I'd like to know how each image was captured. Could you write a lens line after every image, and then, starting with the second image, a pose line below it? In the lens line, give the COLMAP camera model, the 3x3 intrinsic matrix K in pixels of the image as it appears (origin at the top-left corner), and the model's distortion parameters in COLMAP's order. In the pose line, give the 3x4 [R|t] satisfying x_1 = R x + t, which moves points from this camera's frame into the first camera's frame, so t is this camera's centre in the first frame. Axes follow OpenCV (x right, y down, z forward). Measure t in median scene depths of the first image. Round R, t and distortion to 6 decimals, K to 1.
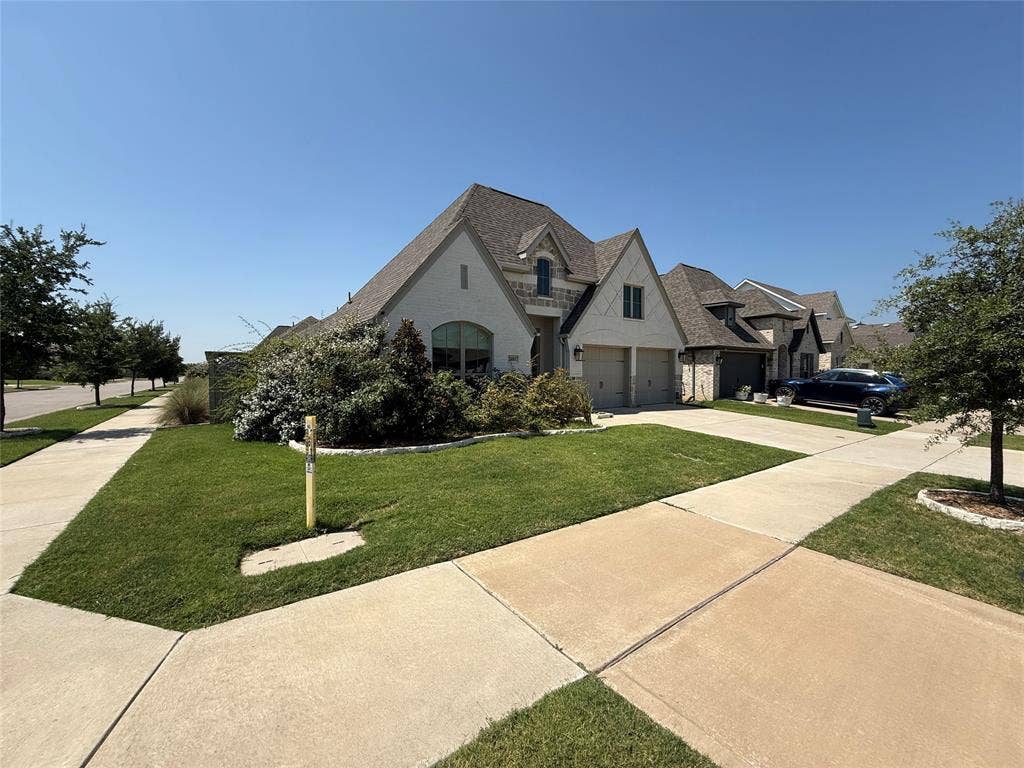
lens RADIAL K [[405.8, 0, 512.9], [0, 405.8, 383.3], [0, 0, 1]] dist [0.003575, 0.000210]
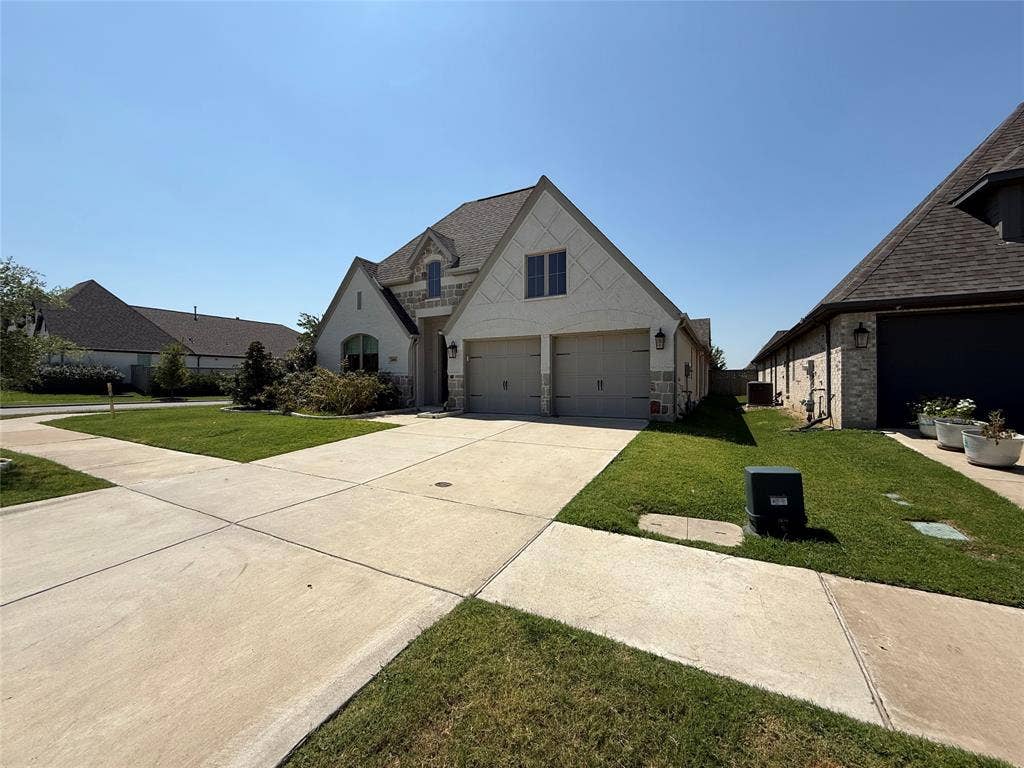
lens RADIAL K [[405.8, 0, 515.1], [0, 405.8, 379.9], [0, 0, 1]] dist [0.003575, 0.000210]
pose [[0.439847, -0.001448, -0.898072, 0.952496], [-0.025292, 0.999582, -0.013999, 0.004766], [0.897717, 0.028871, 0.439626, 0.636334]]
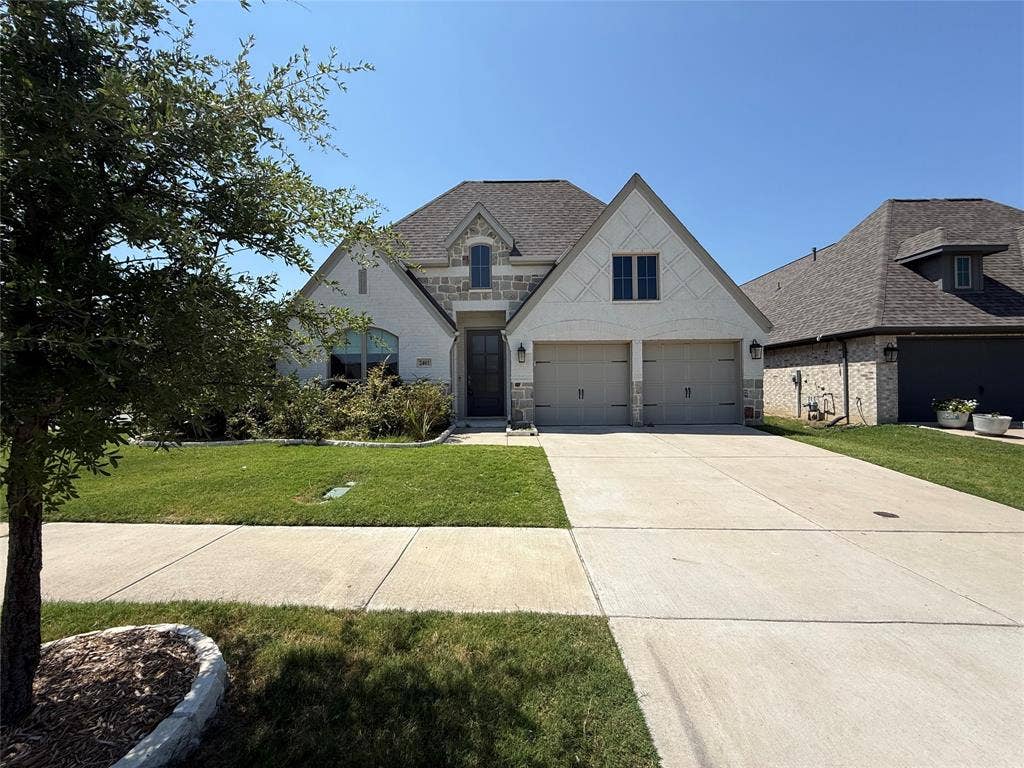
lens RADIAL K [[405.8, 0, 508.5], [0, 405.8, 382.5], [0, 0, 1]] dist [0.003575, 0.000210]
pose [[0.801777, -0.010514, -0.597531, 0.547091], [-0.011001, 0.999416, -0.032347, 0.009187], [0.597522, 0.032508, 0.801193, 0.308530]]
